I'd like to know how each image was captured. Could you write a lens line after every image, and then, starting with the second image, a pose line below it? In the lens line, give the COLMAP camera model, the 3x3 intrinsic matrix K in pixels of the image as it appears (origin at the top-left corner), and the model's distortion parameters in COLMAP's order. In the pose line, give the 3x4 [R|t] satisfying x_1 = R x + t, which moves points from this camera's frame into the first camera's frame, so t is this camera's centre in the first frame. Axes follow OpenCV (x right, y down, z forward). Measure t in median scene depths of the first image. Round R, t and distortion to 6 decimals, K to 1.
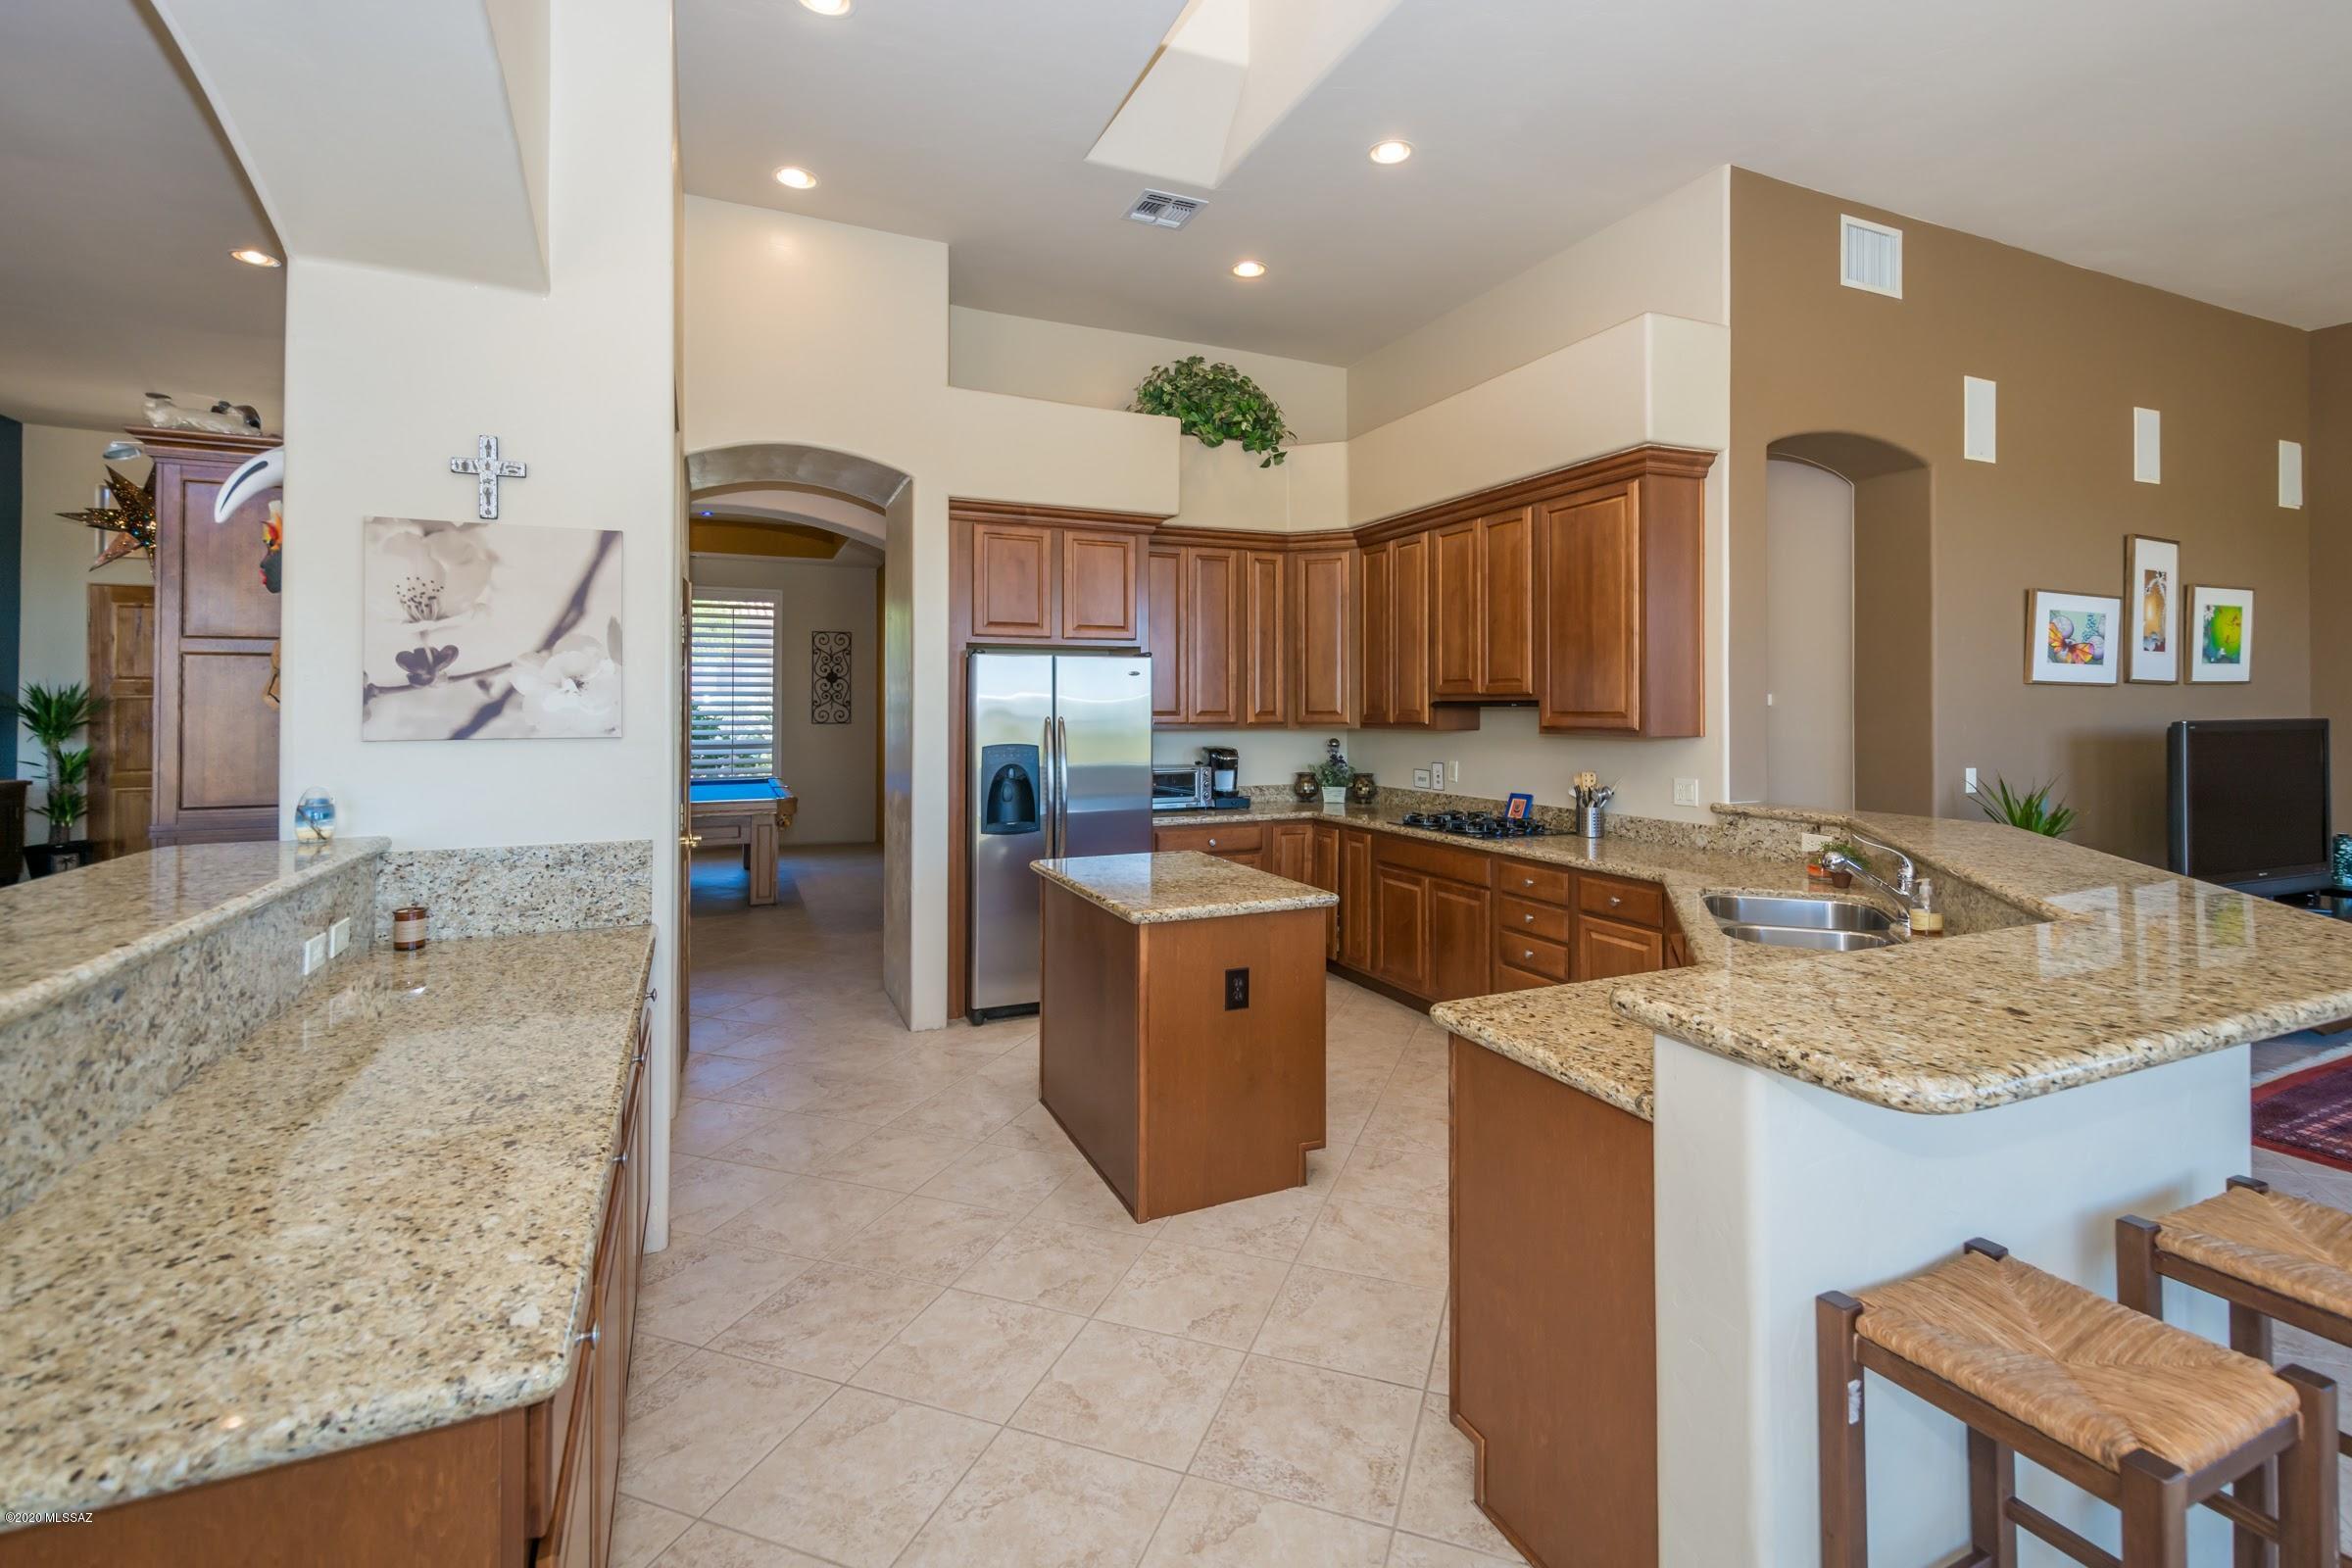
lens RADIAL K [[1057.2, 0, 1203.9], [0, 1057.2, 710.3], [0, 0, 1]] dist [0.012024, -0.000125]
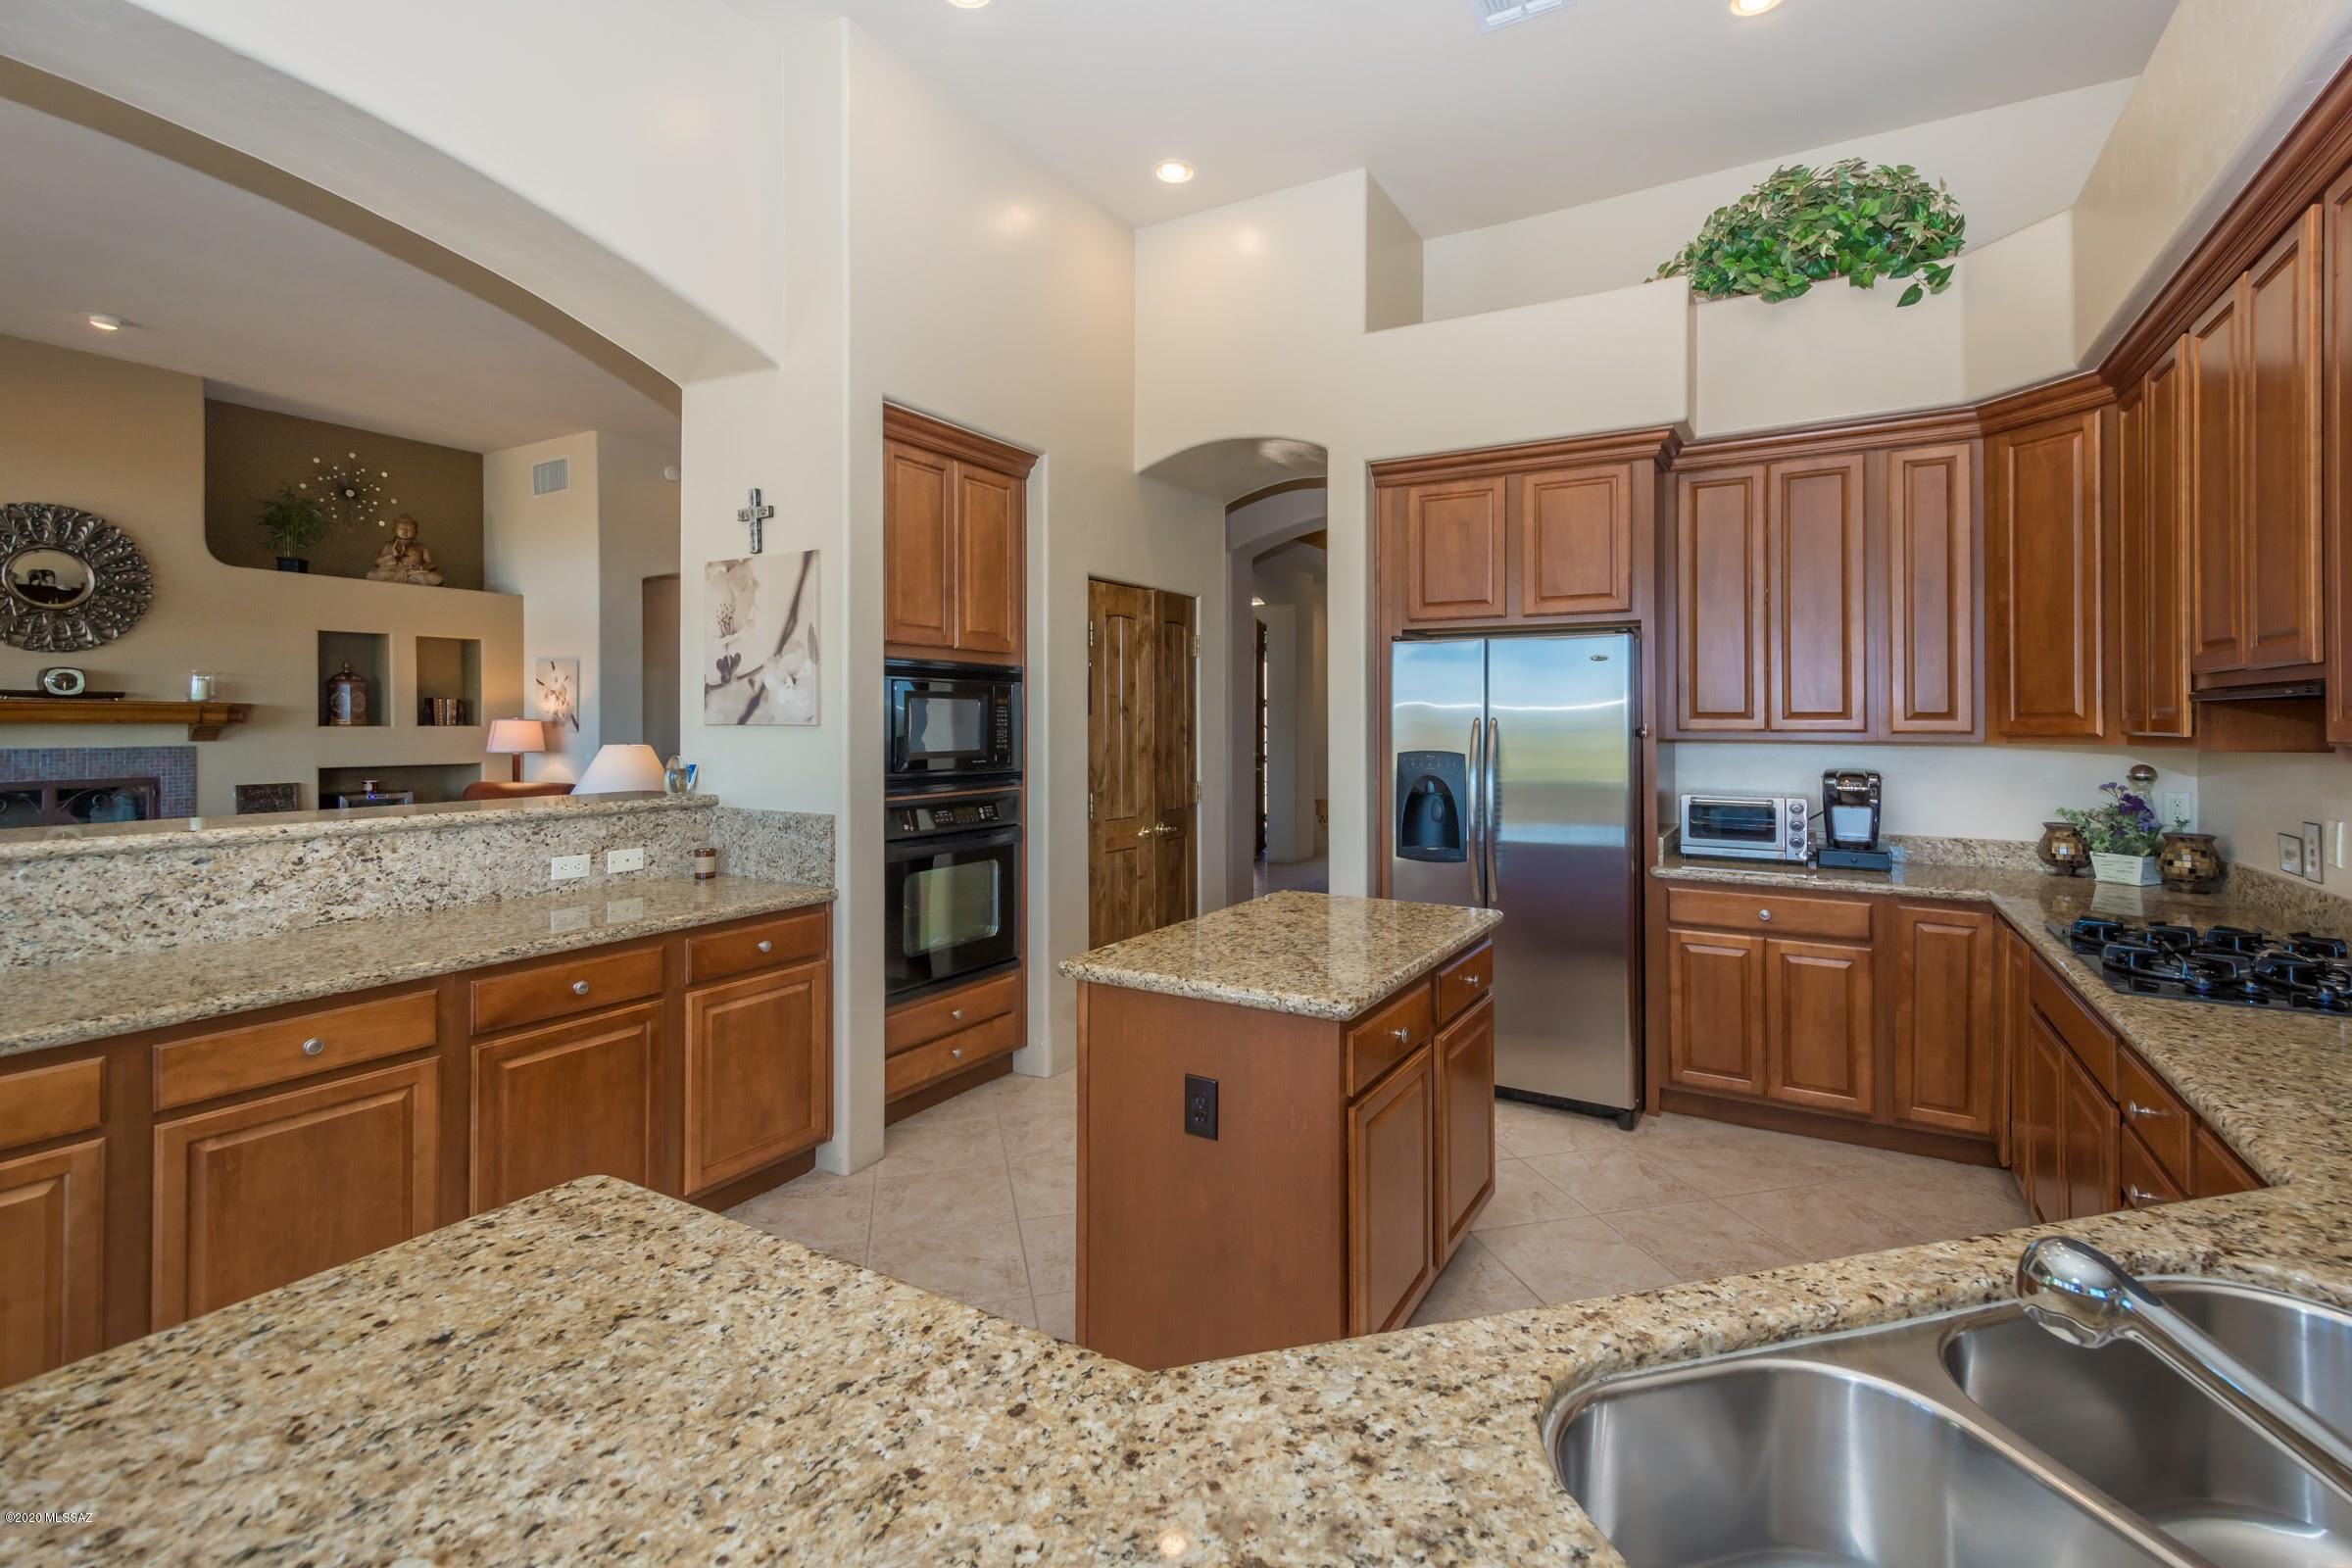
lens RADIAL K [[1057.2, 0, 1203.9], [0, 1057.2, 710.3], [0, 0, 1]] dist [0.012024, -0.000125]
pose [[0.576327, -0.001293, -0.817218, 0.380714], [-0.007477, 0.999949, -0.006855, 0.007925], [0.817185, 0.010061, 0.576287, 0.388276]]
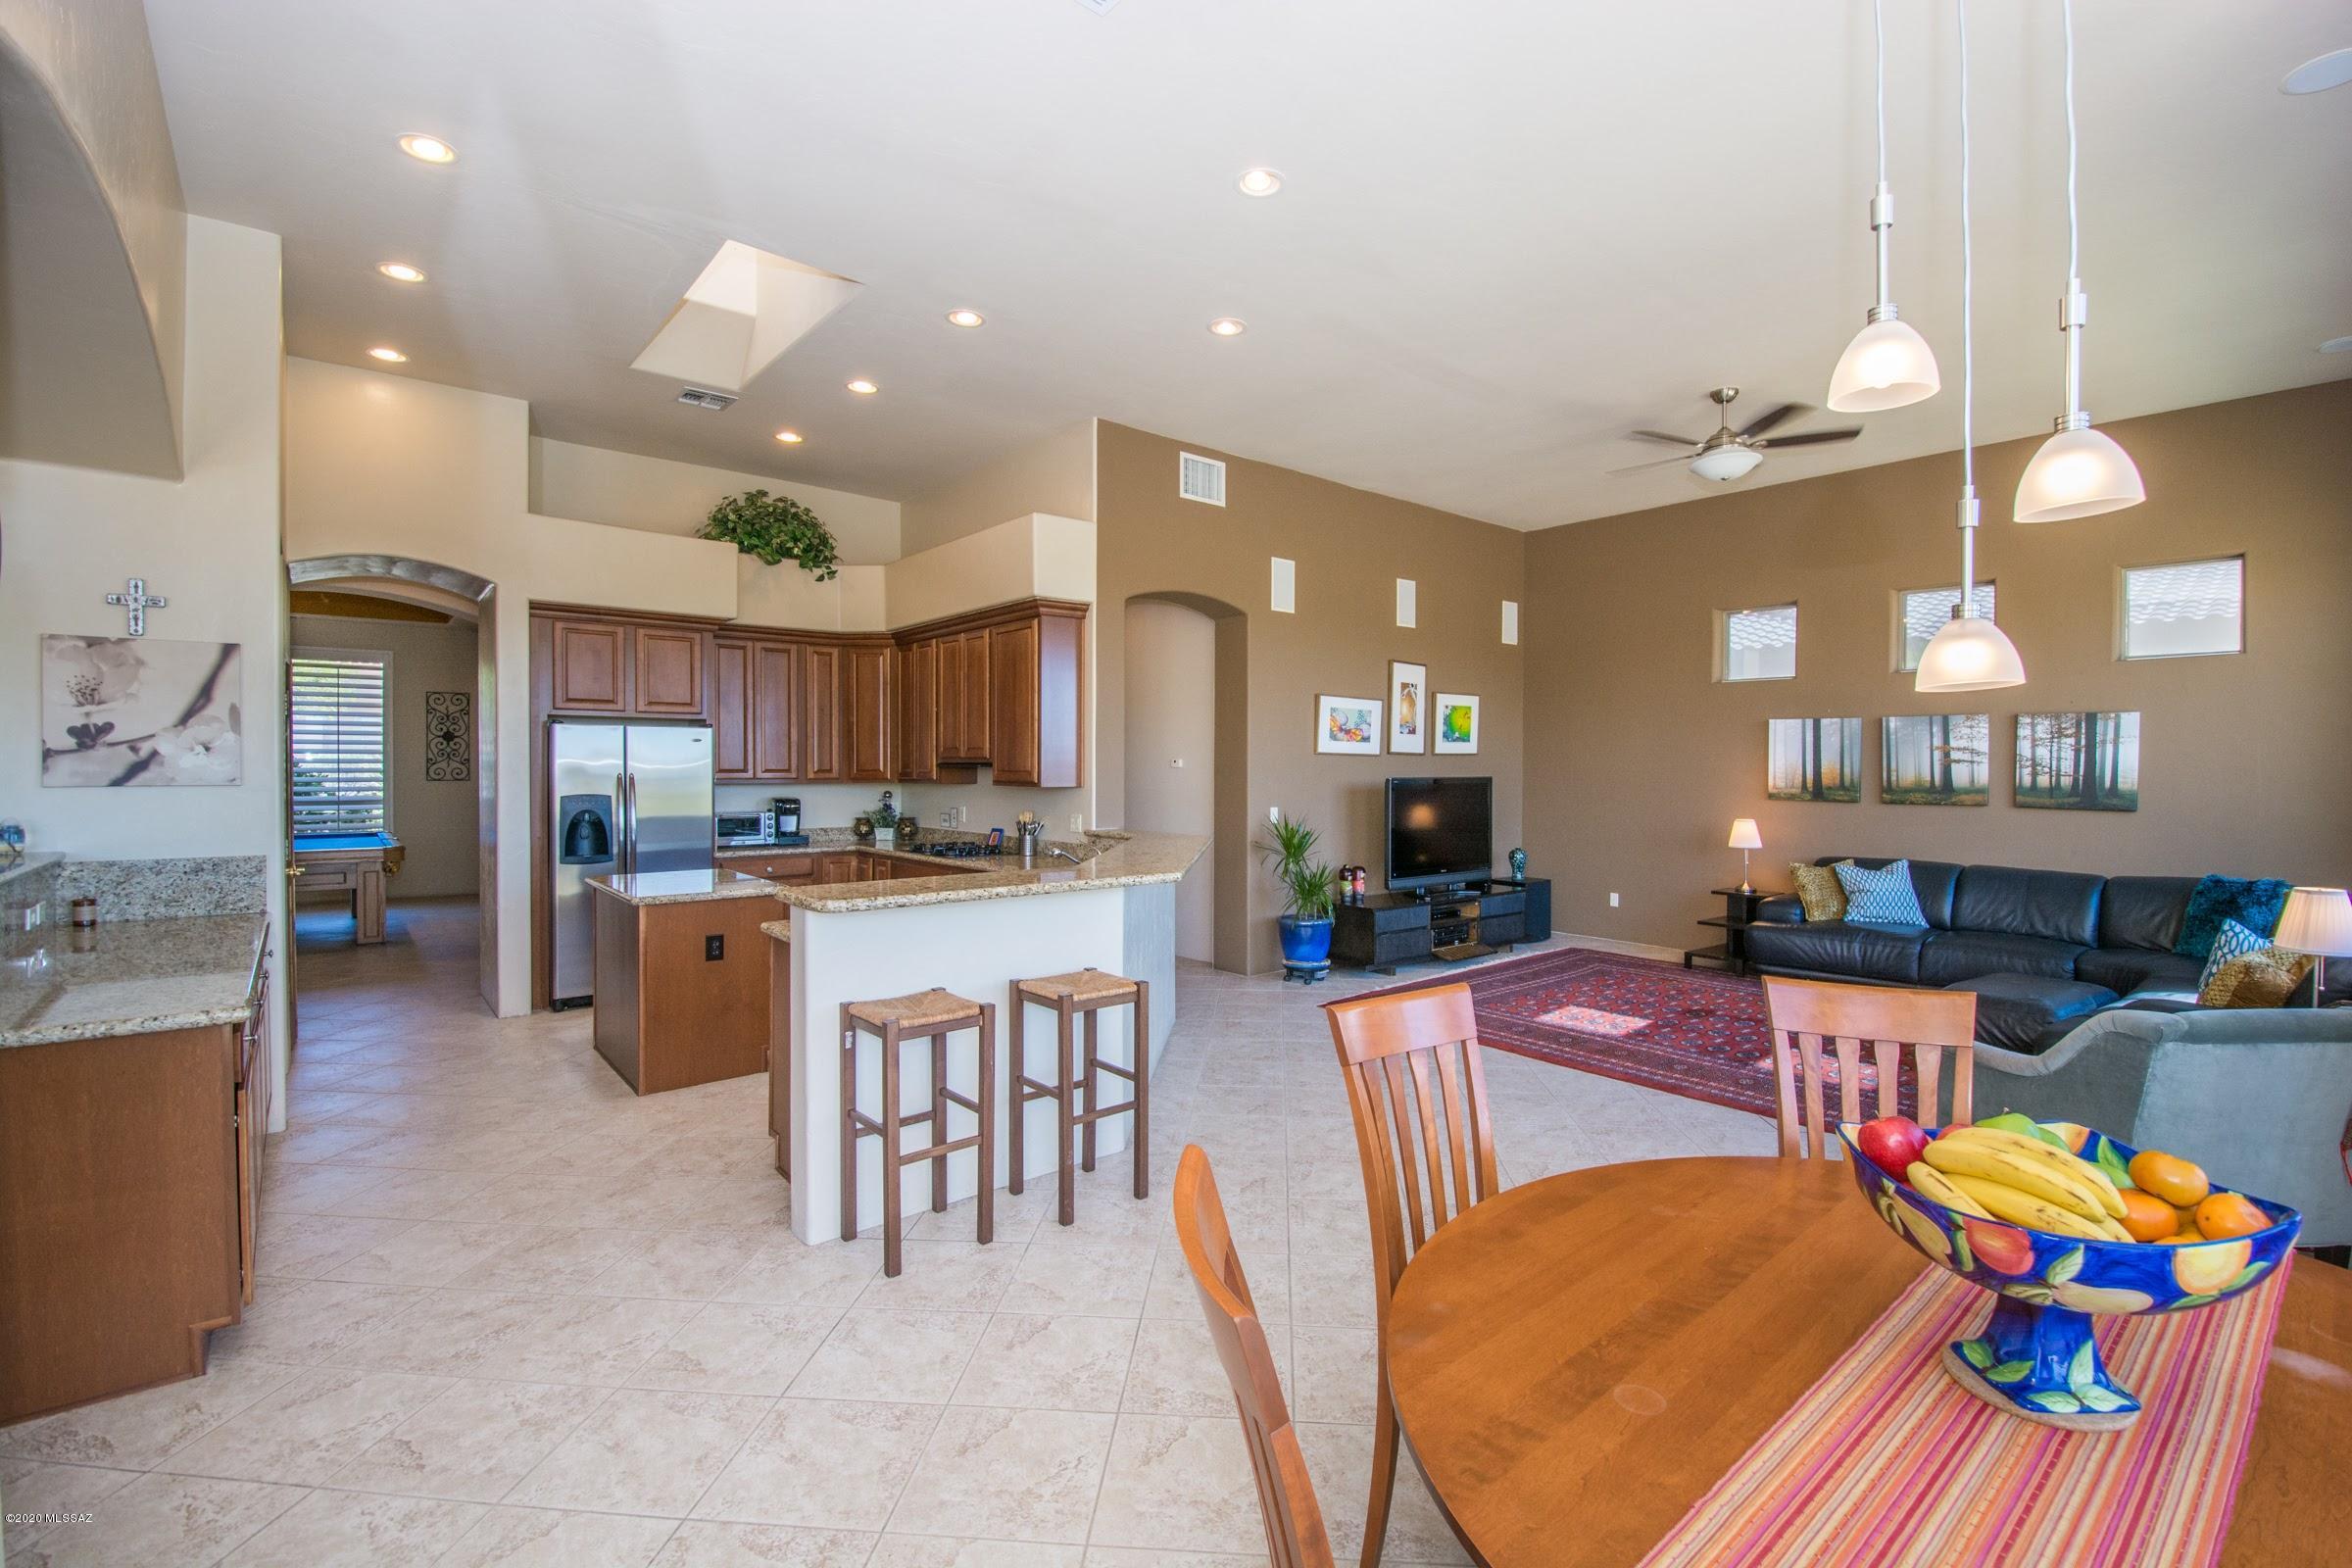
lens RADIAL K [[1030.1, 0, 1214.3], [0, 1030.1, 789.4], [0, 0, 1]] dist [-0.000003, -0.014723]
pose [[0.959186, -0.001233, 0.282774, 0.196286], [-0.004146, 0.999822, 0.018422, -0.000143], [-0.282746, -0.018842, 0.959010, -0.416102]]
